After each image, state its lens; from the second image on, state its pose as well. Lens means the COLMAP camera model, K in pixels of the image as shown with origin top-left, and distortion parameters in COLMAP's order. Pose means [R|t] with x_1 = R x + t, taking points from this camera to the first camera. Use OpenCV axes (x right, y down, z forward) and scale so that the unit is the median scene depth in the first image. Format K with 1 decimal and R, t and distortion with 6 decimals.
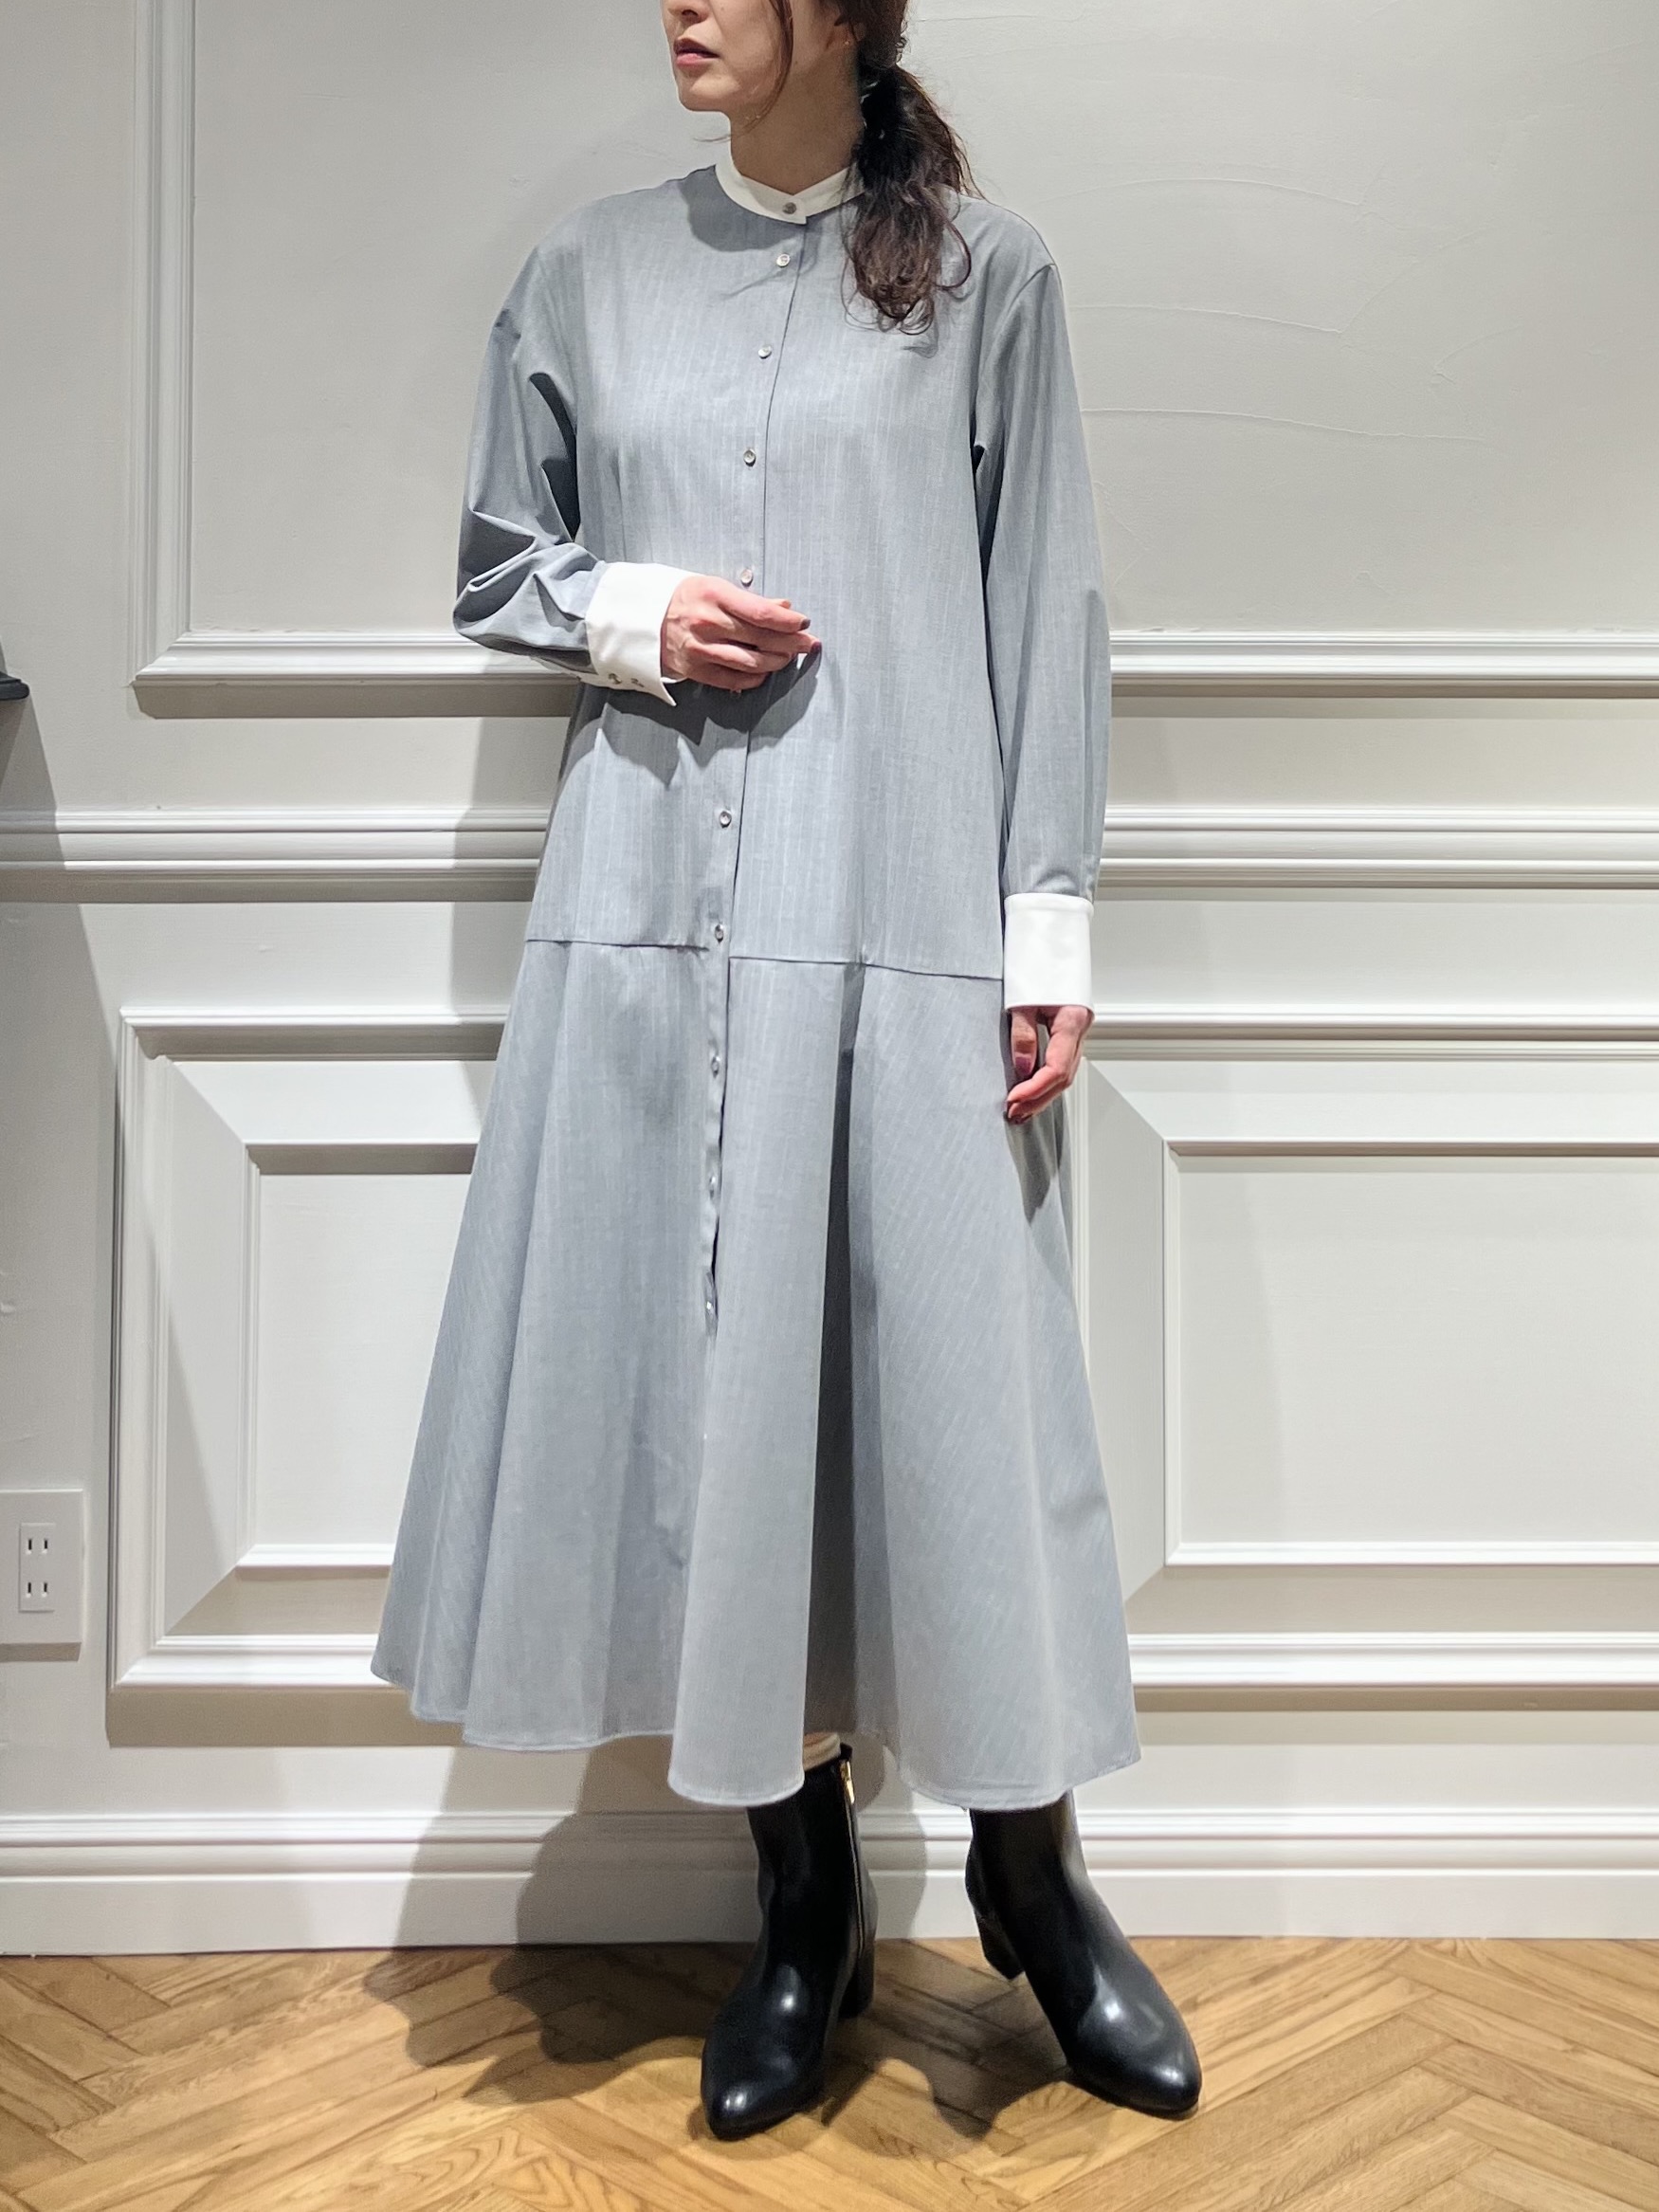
lens RADIAL K [[2130.9, 0, 785.8], [0, 2130.9, 1101.6], [0, 0, 1]] dist [0.021980, 0.000000]
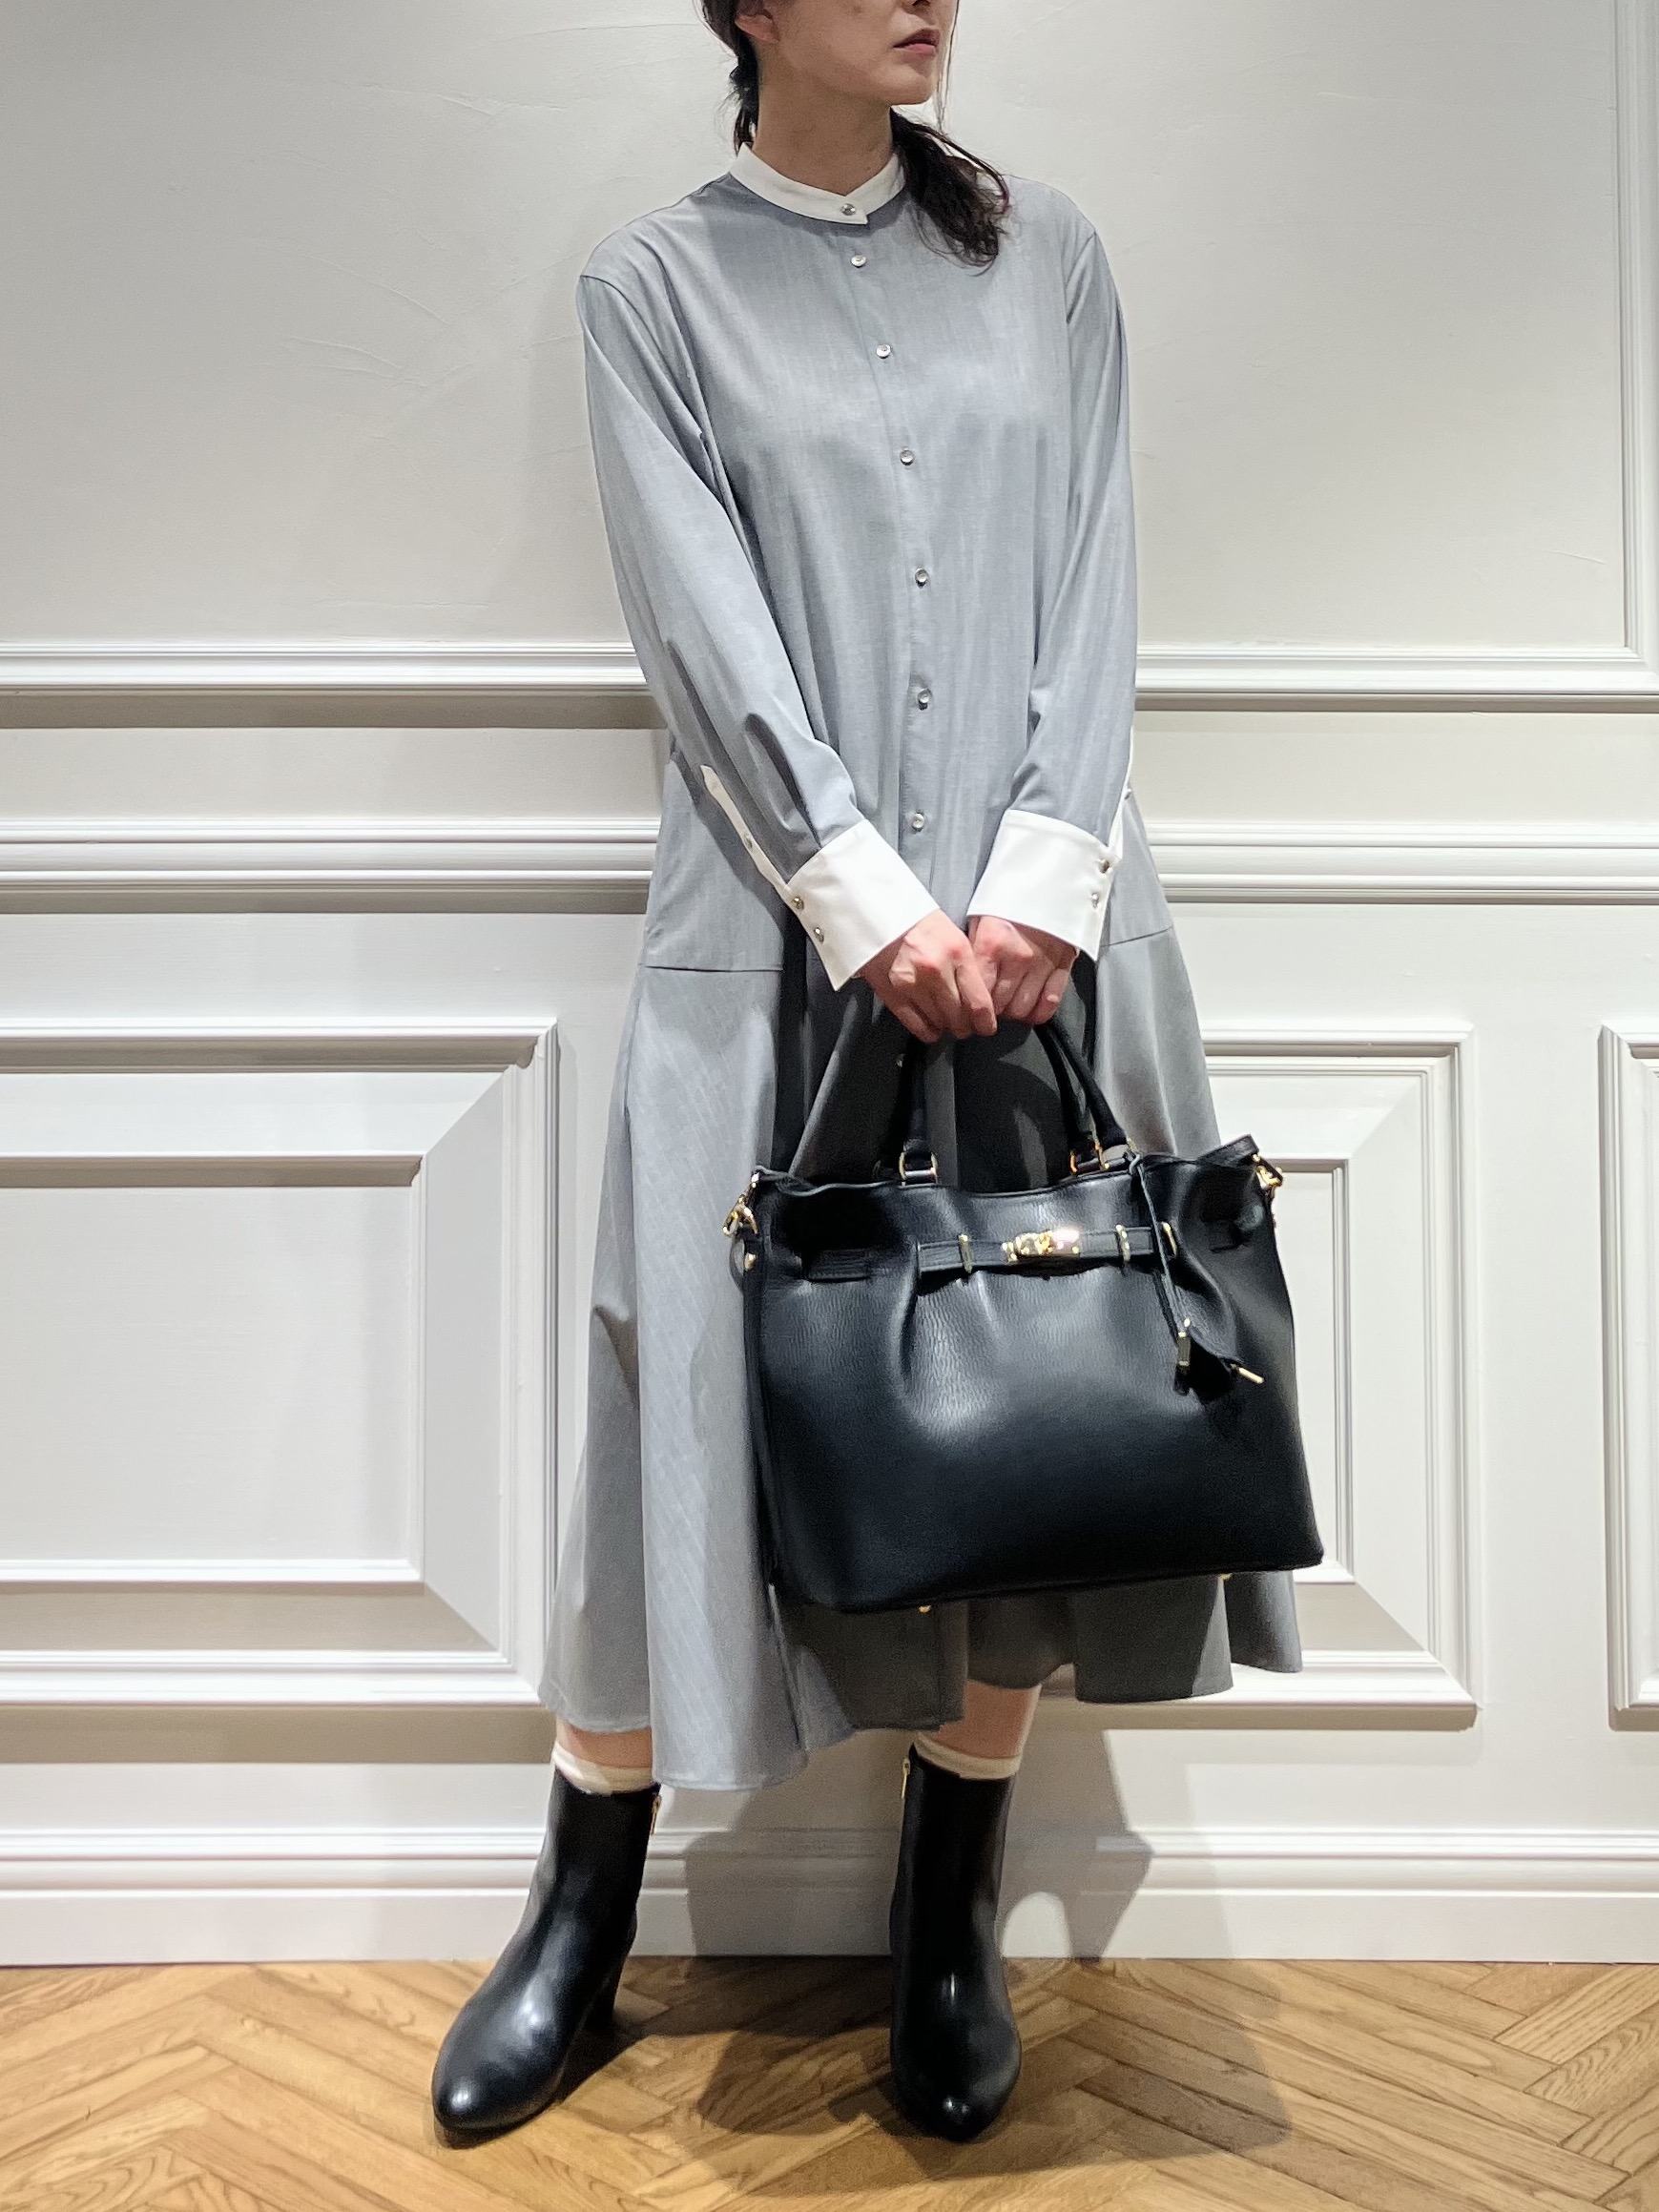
lens RADIAL K [[2131.3, 0, 836.9], [0, 2131.3, 1114.6], [0, 0, 1]] dist [0.021980, 0.000000]
pose [[0.999969, 0.002230, -0.007589, 0.189907], [-0.002234, 0.999997, -0.000433, -0.000276], [0.007588, 0.000450, 0.999971, 0.006316]]
